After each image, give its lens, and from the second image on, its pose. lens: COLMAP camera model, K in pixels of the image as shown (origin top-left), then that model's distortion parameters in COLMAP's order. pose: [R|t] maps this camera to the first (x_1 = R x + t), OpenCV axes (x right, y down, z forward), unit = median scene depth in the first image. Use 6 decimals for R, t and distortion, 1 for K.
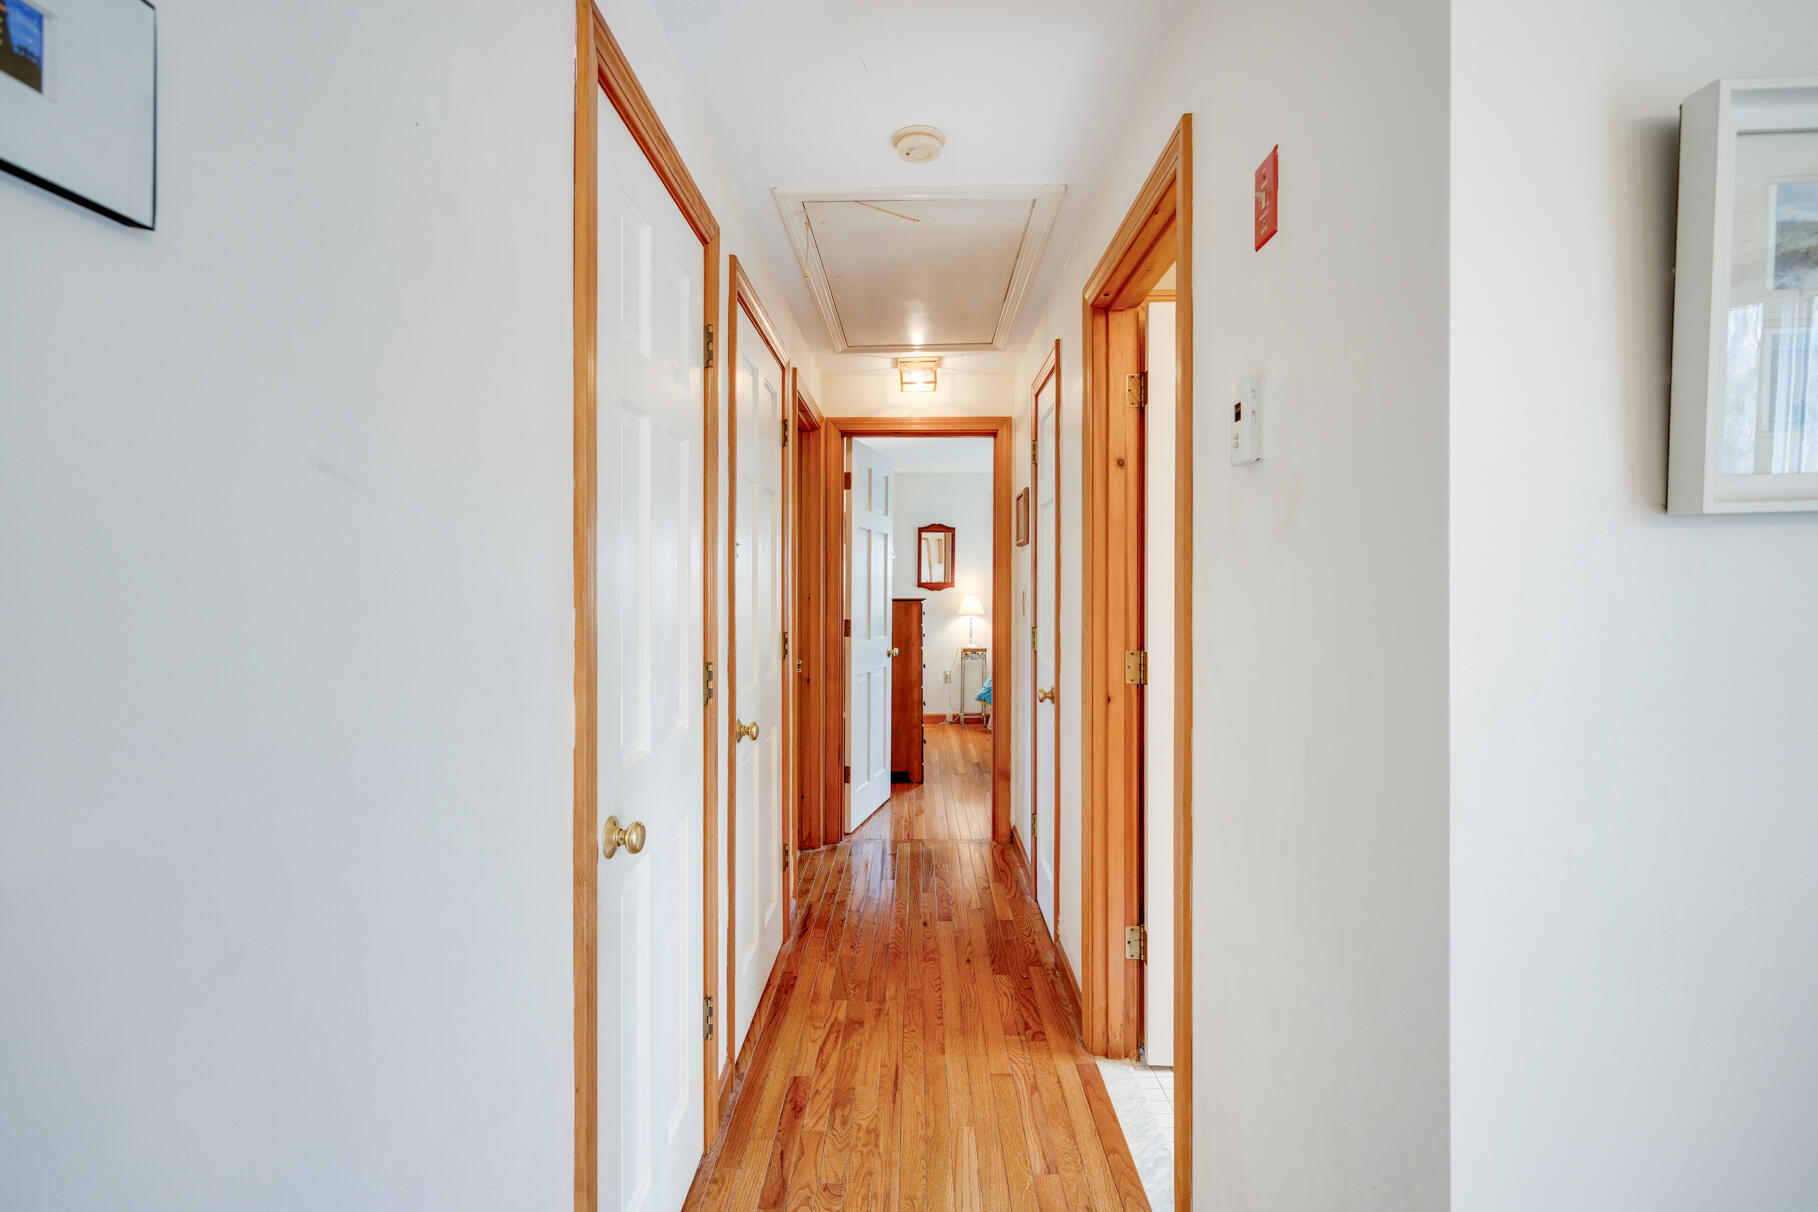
lens RADIAL K [[855.4, 0, 907.2], [0, 855.4, 582.9], [0, 0, 1]] dist [0.000452, 0.000016]
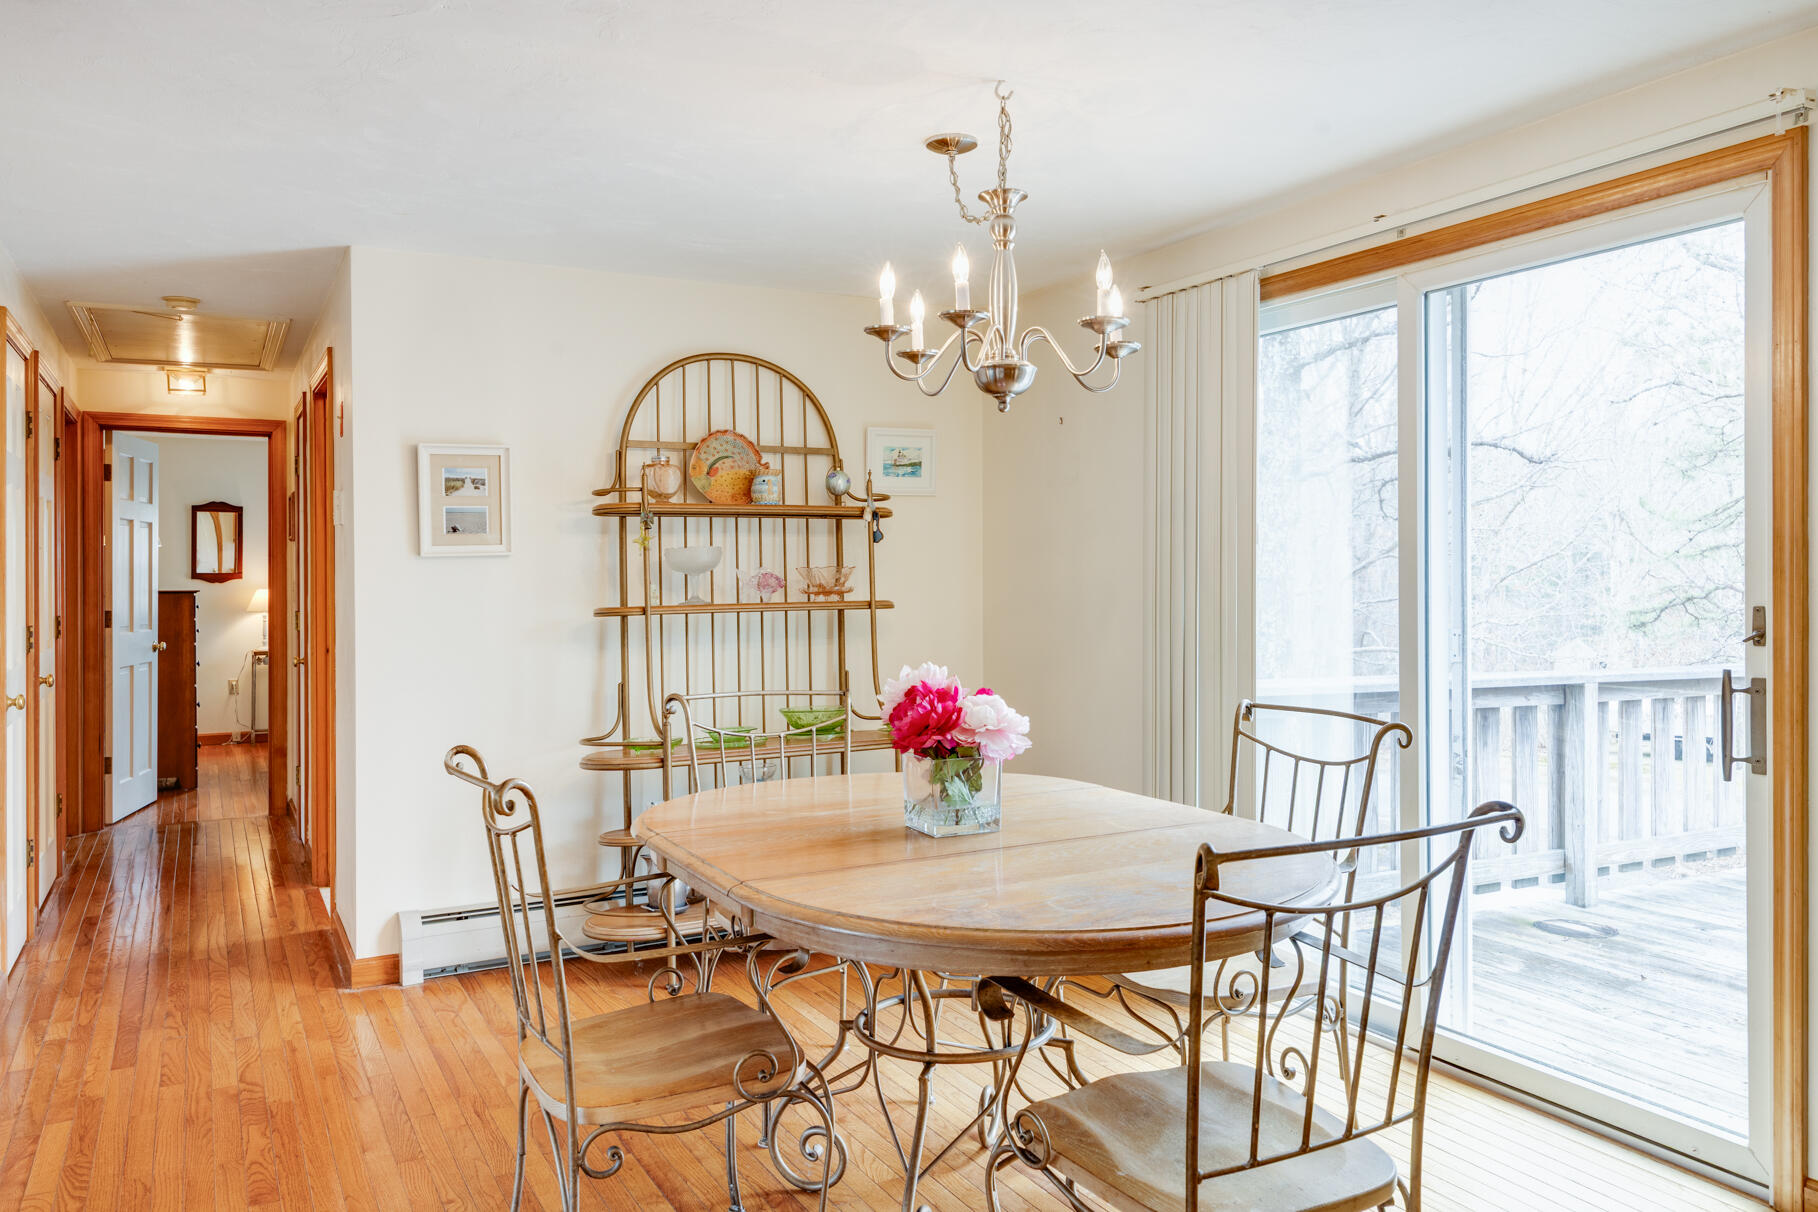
lens RADIAL K [[1304.0, 0, 913.0], [0, 1304.0, 579.0], [0, 0, 1]] dist [0.003361, 0.002494]
pose [[0.871614, -0.004005, 0.490176, 0.002613], [0.001251, 0.999982, 0.005946, -0.002812], [-0.490190, -0.004569, 0.871603, -0.770565]]
